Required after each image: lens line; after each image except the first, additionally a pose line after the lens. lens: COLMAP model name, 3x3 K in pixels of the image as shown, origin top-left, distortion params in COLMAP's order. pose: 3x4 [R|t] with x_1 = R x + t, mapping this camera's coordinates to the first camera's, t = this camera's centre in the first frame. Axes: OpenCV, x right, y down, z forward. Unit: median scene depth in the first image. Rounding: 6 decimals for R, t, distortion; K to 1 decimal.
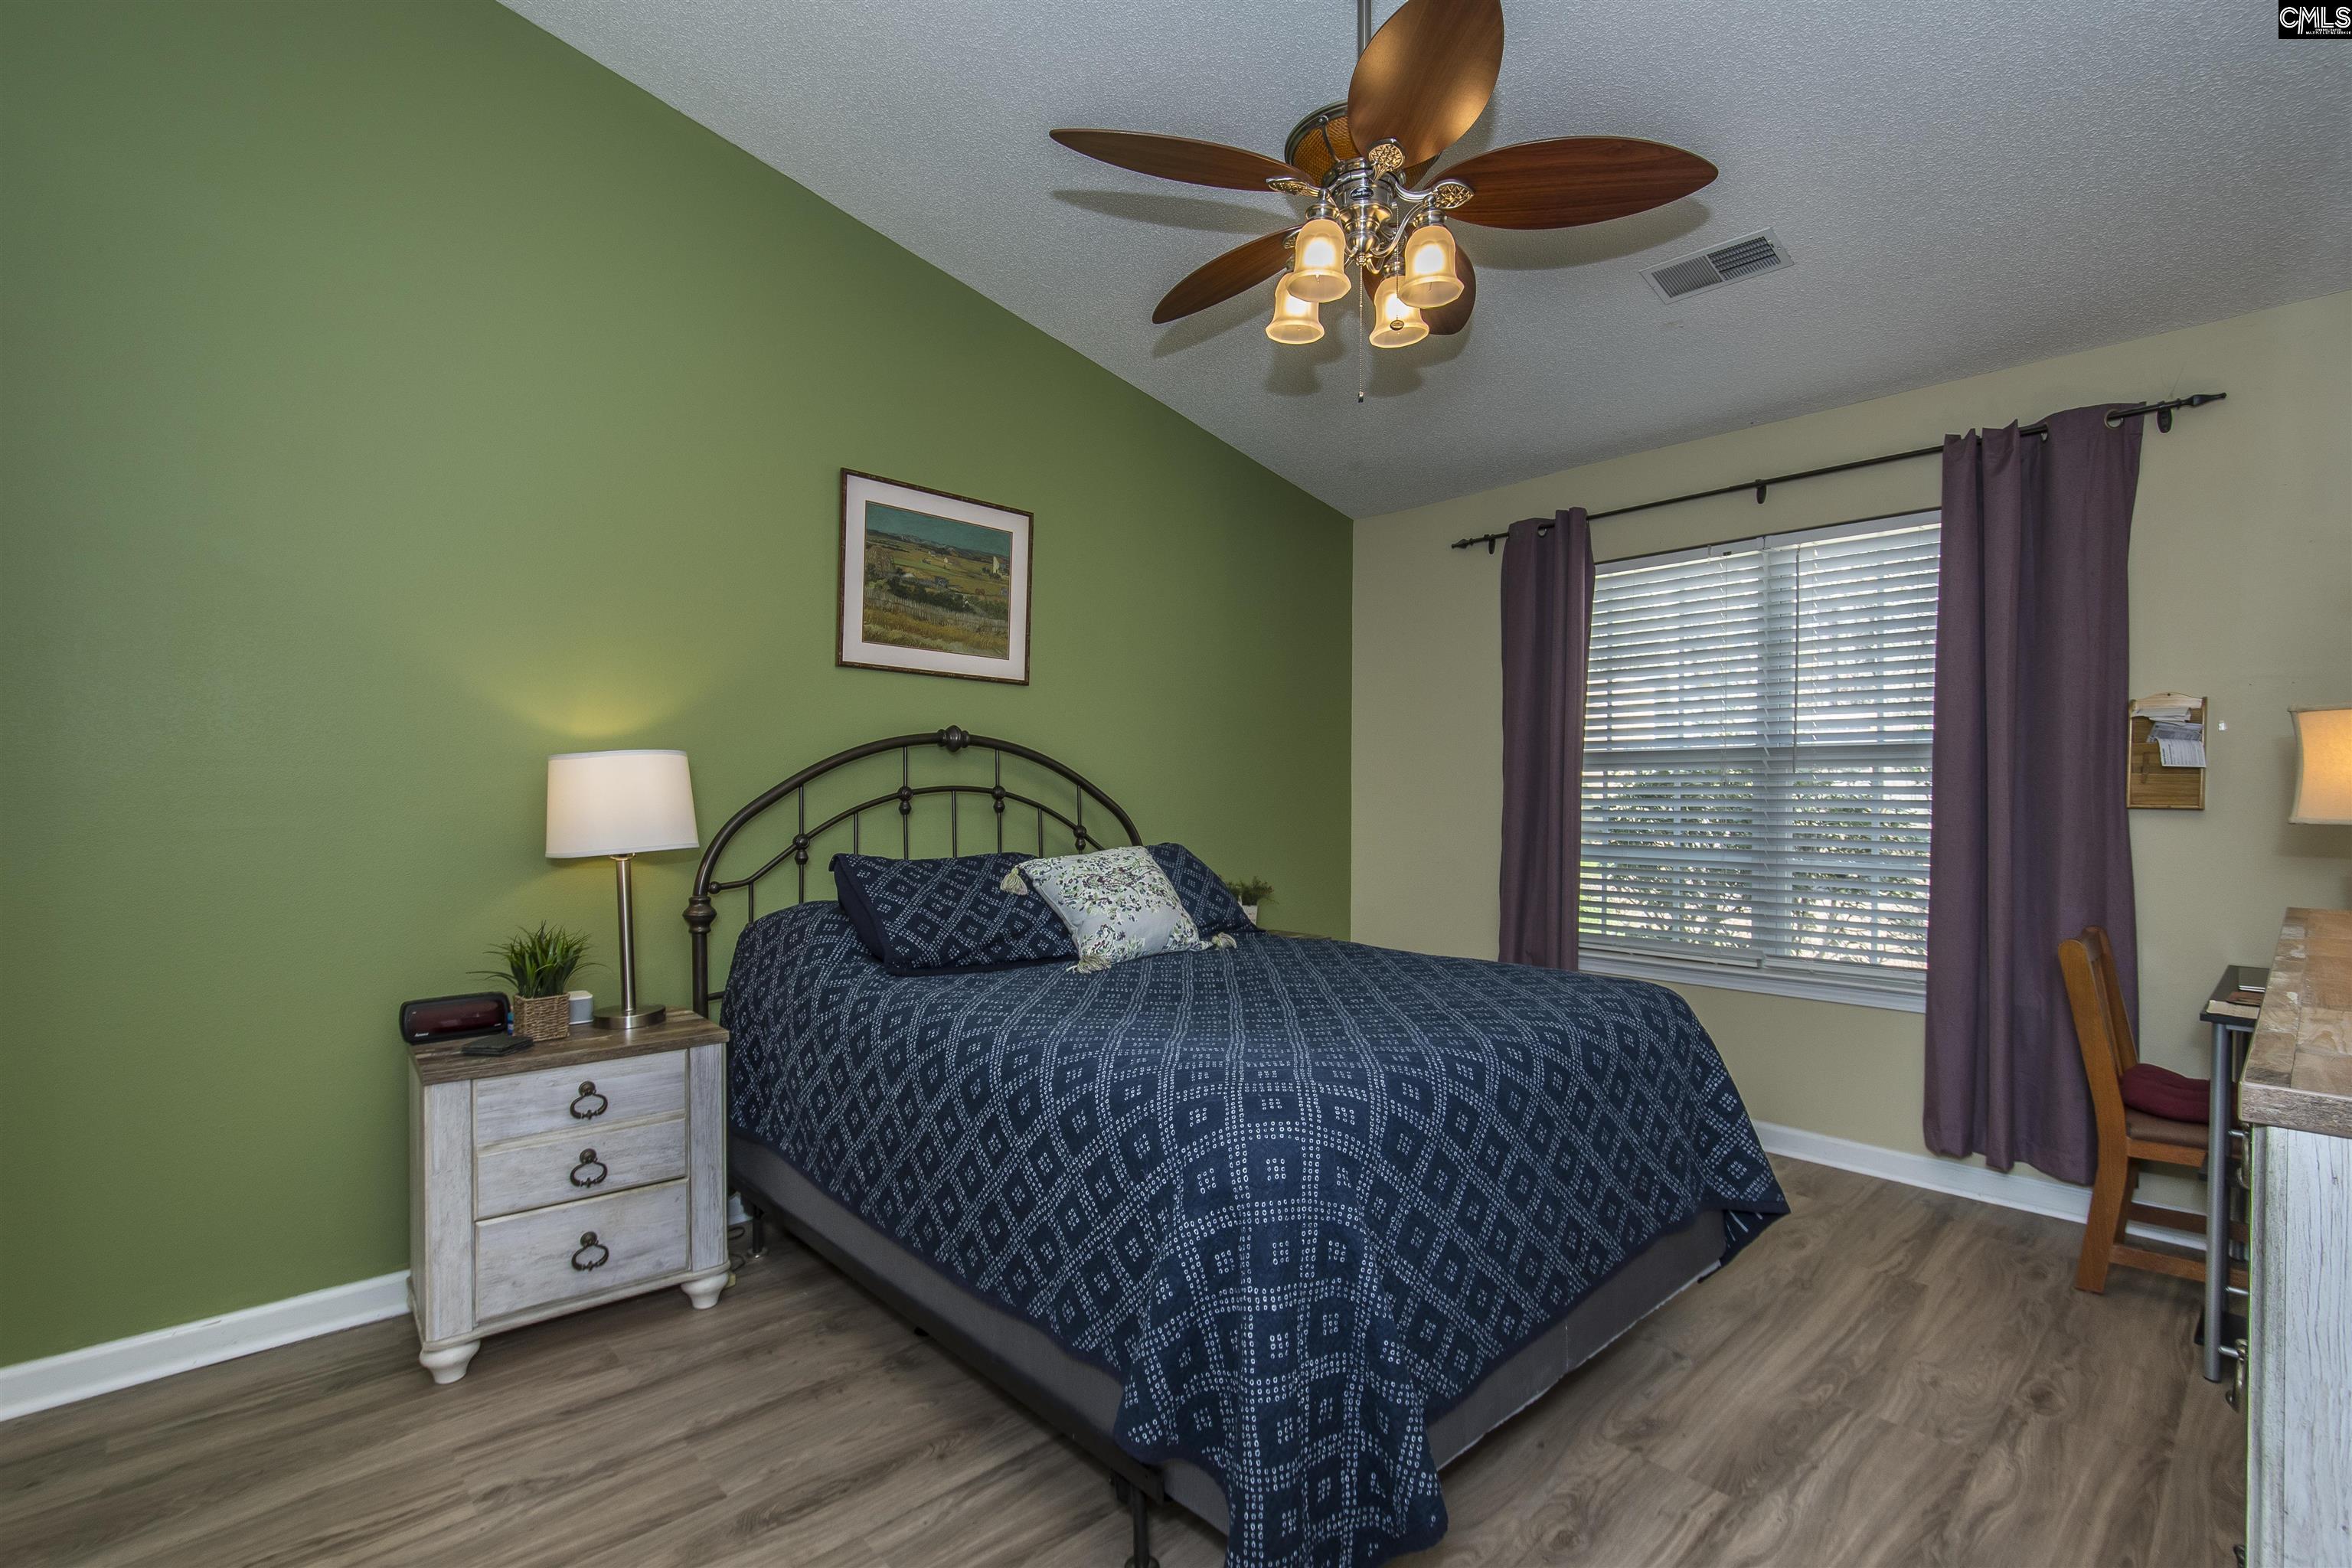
lens RADIAL K [[1065.6, 0, 1159.6], [0, 1065.6, 790.4], [0, 0, 1]] dist [0.002261, 0.000406]
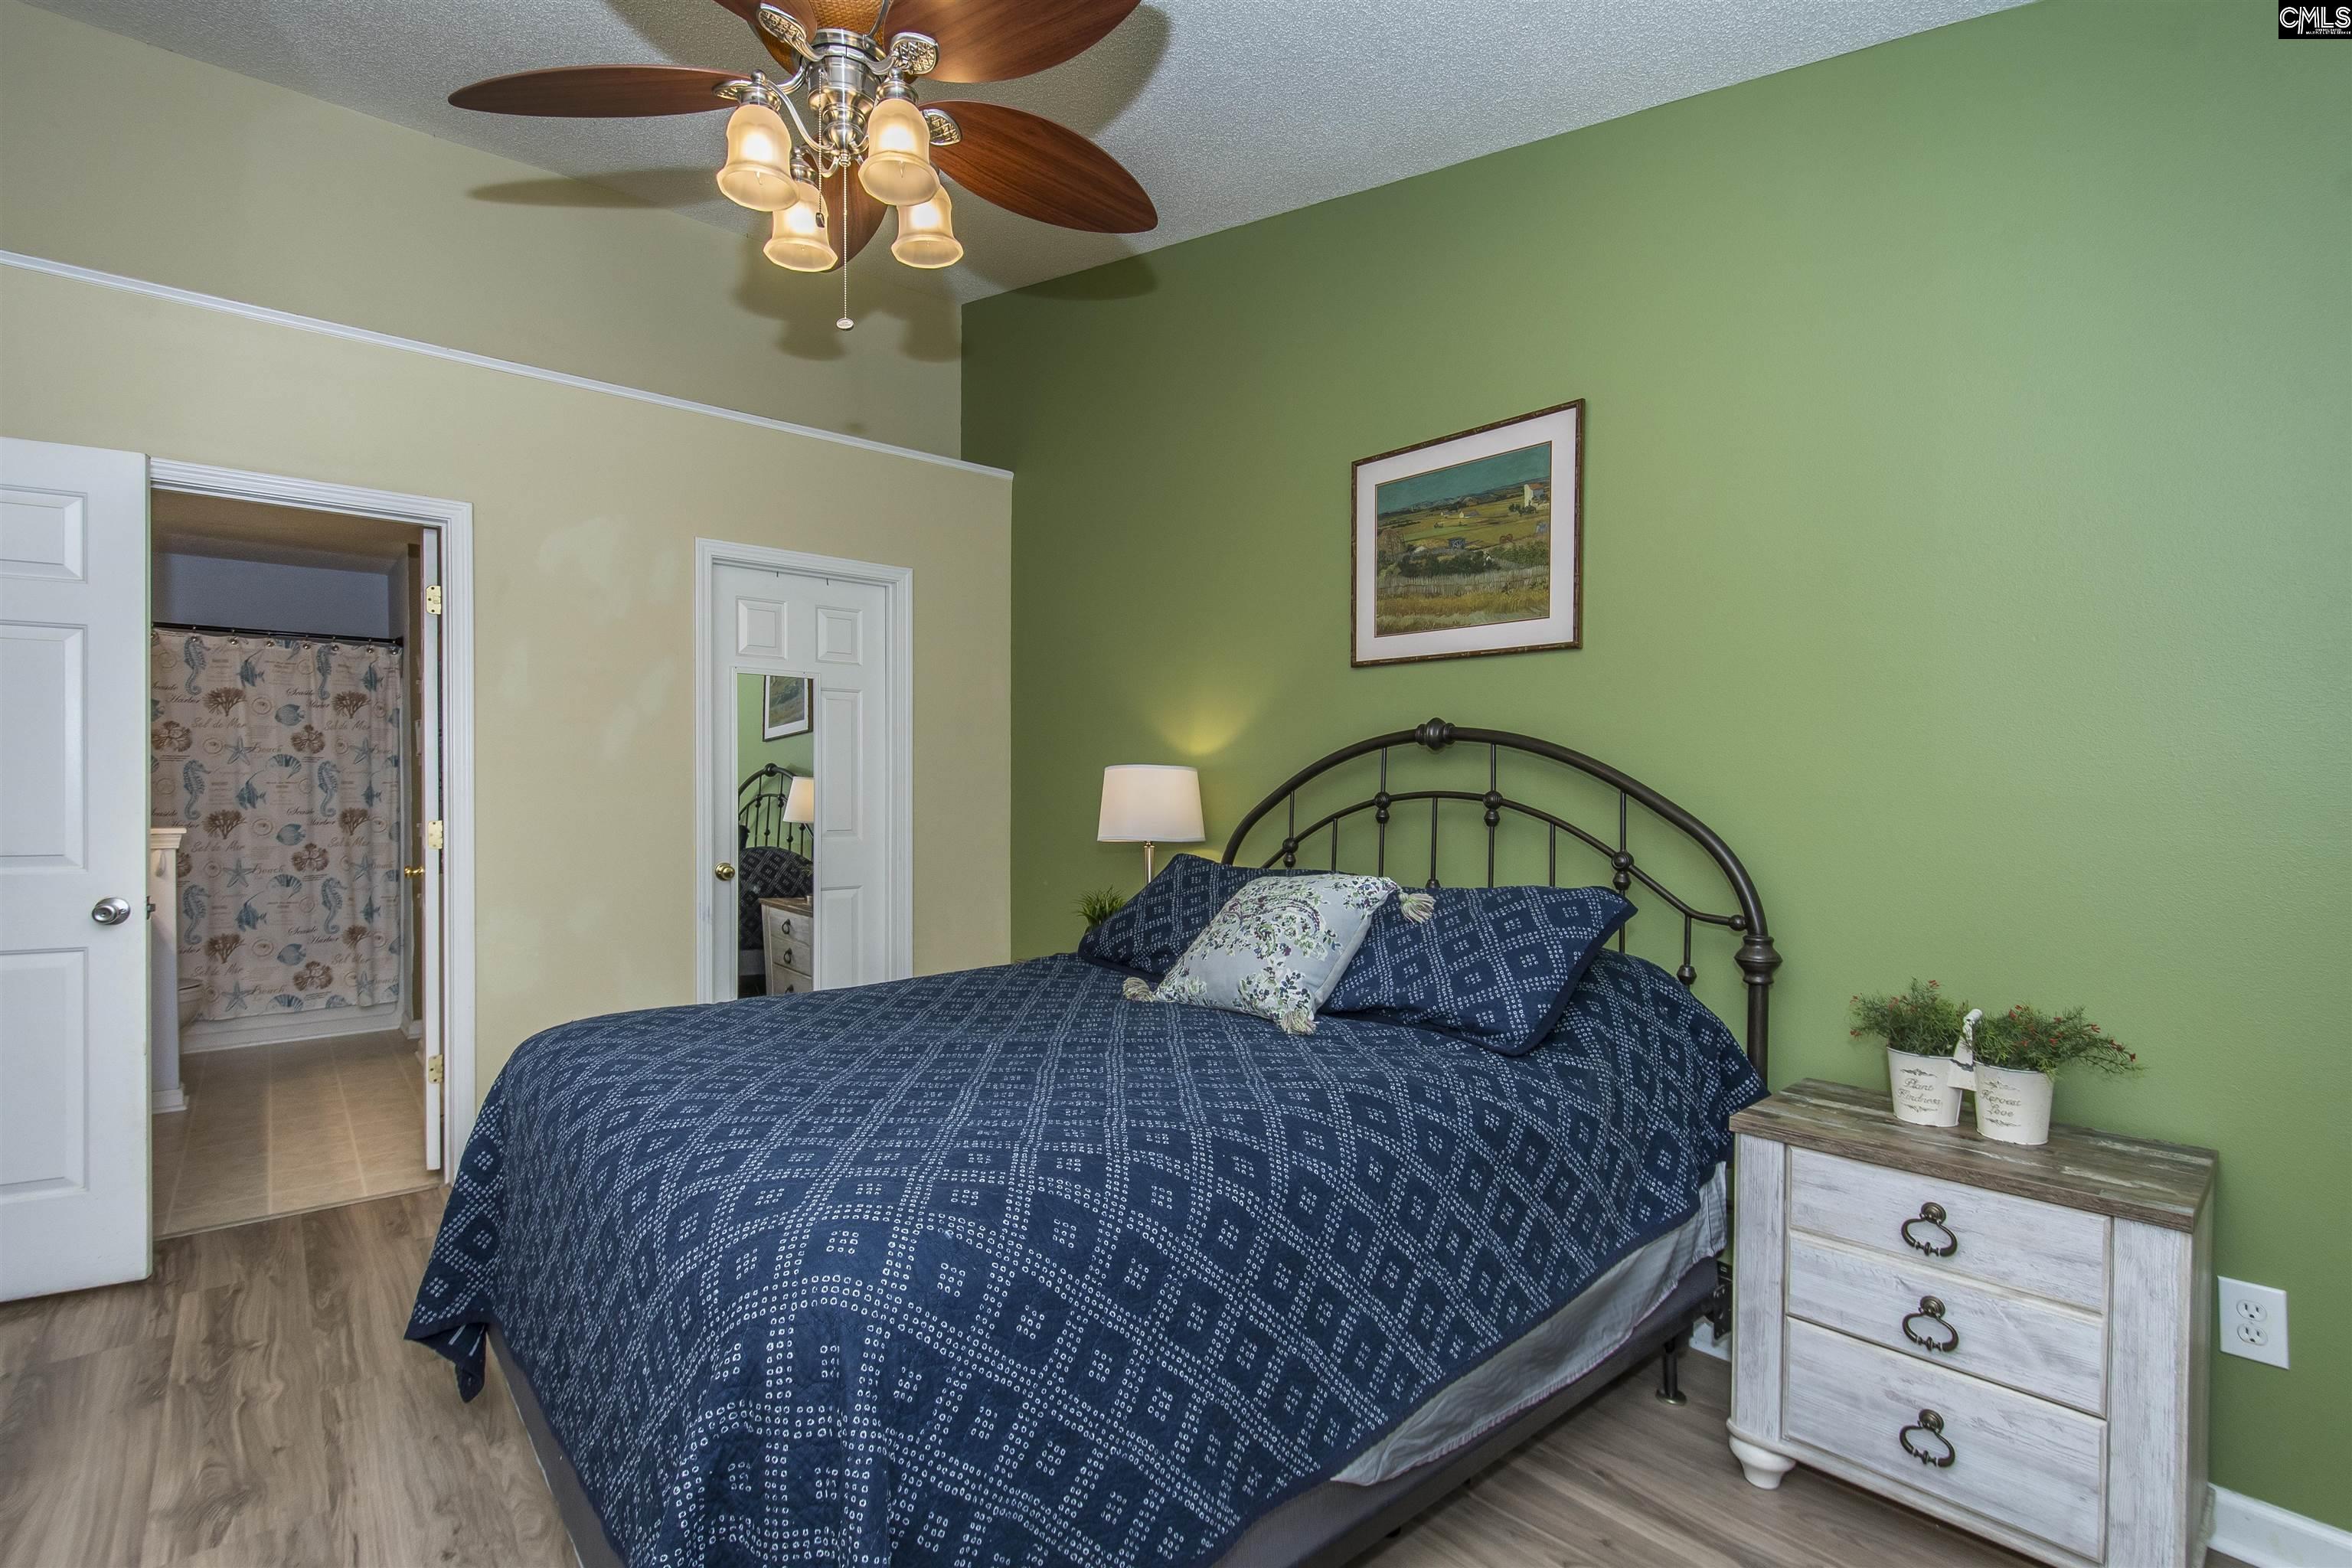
lens RADIAL K [[1065.6, 0, 1176.0], [0, 1065.6, 793.3], [0, 0, 1]] dist [0.002261, 0.000406]
pose [[-0.020837, 0.000563, -0.999783, 0.632002], [-0.003042, 0.999995, 0.000627, -0.002505], [0.999778, 0.003055, -0.020835, 0.812426]]
